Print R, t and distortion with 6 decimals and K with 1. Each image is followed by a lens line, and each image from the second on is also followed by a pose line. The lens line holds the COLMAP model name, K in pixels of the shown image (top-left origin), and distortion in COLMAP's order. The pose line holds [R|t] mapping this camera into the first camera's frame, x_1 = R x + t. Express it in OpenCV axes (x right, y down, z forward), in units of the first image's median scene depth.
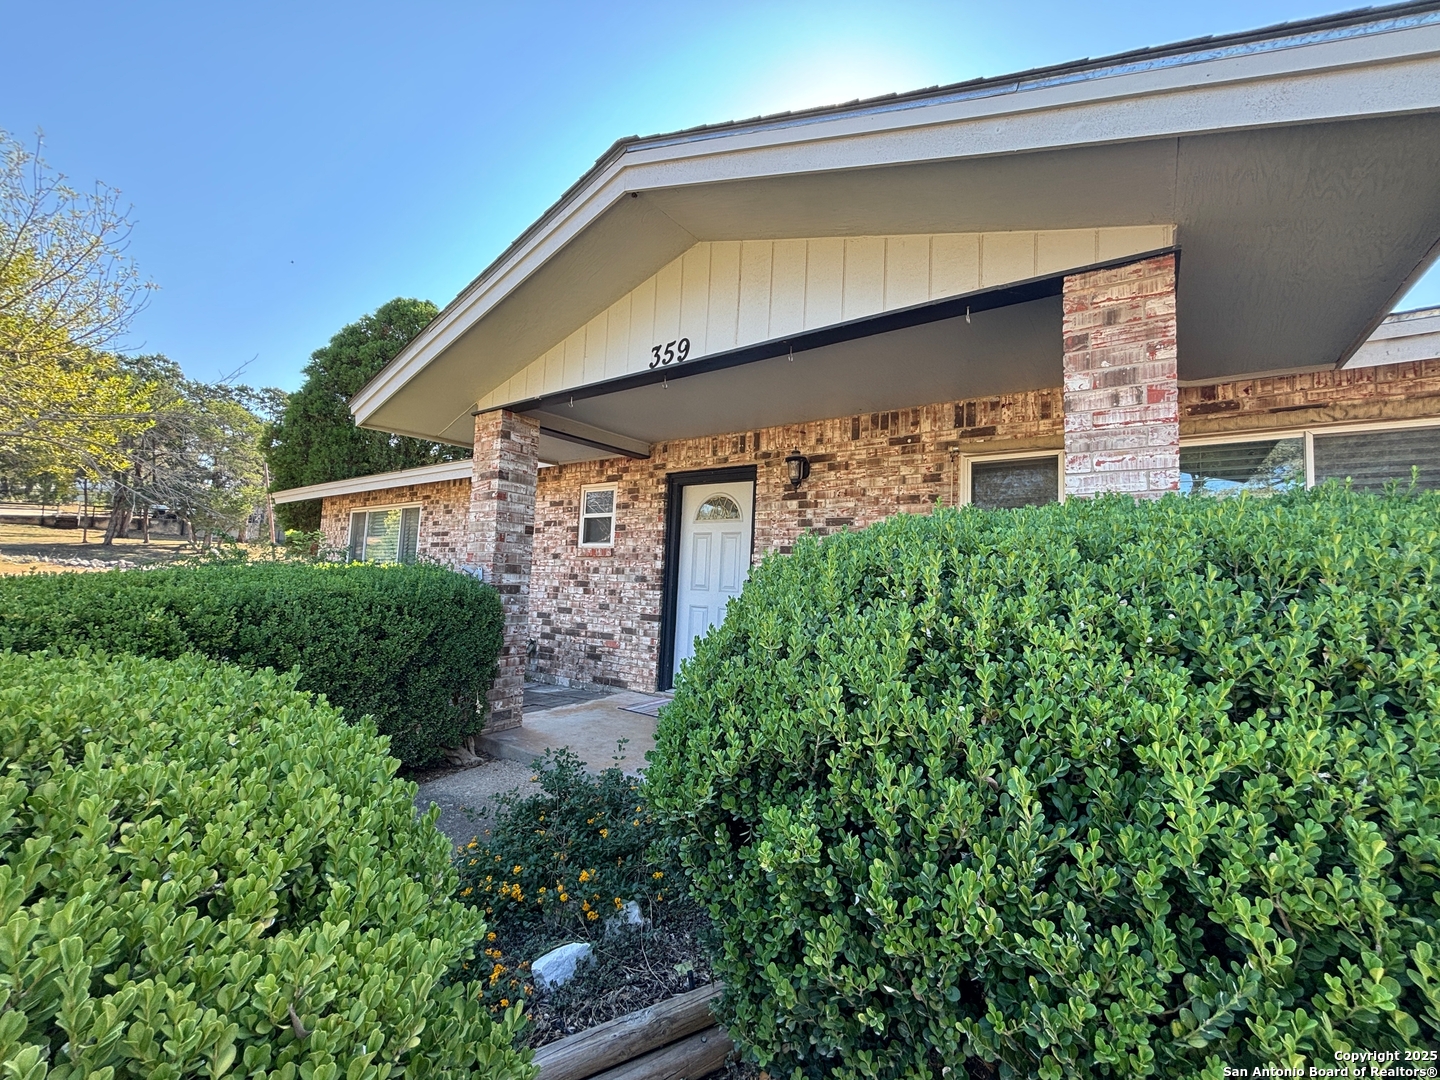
lens RADIAL K [[588.1, 0, 719.3], [0, 588.1, 547.4], [0, 0, 1]] dist [-0.001980, 0.000124]
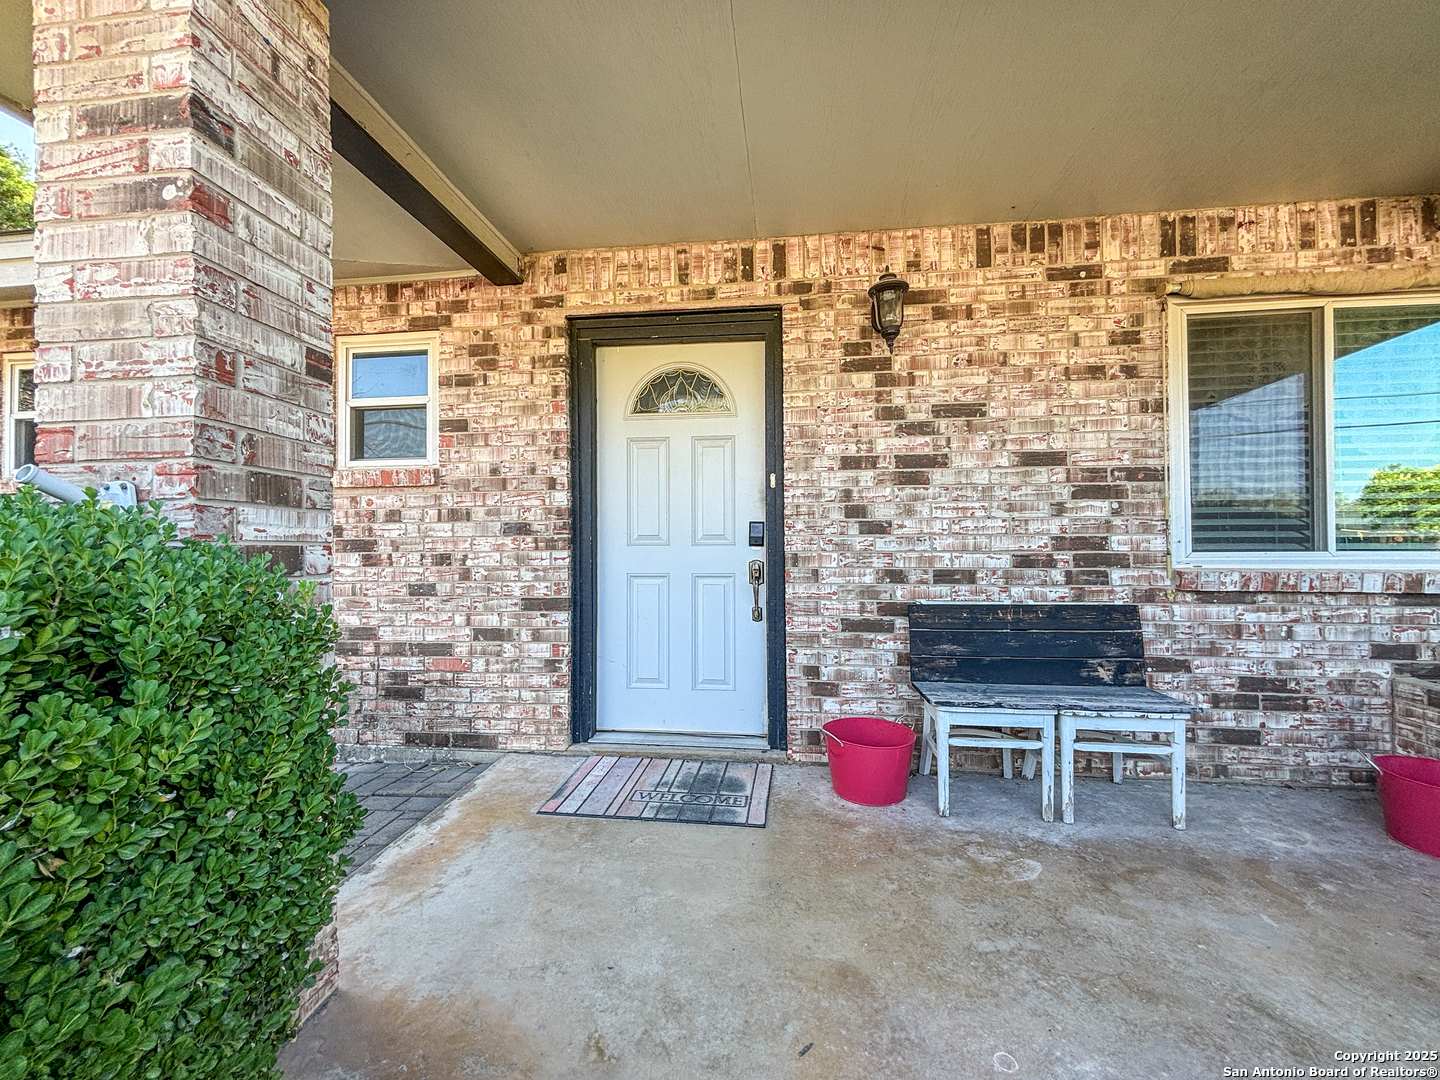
lens RADIAL K [[588.1, 0, 719.3], [0, 588.1, 547.4], [0, 0, 1]] dist [-0.001980, 0.000124]
pose [[0.873946, -0.047961, 0.483651, -0.260130], [0.013117, 0.997084, 0.075172, 0.039531], [-0.485847, -0.059352, 0.872027, 0.556594]]
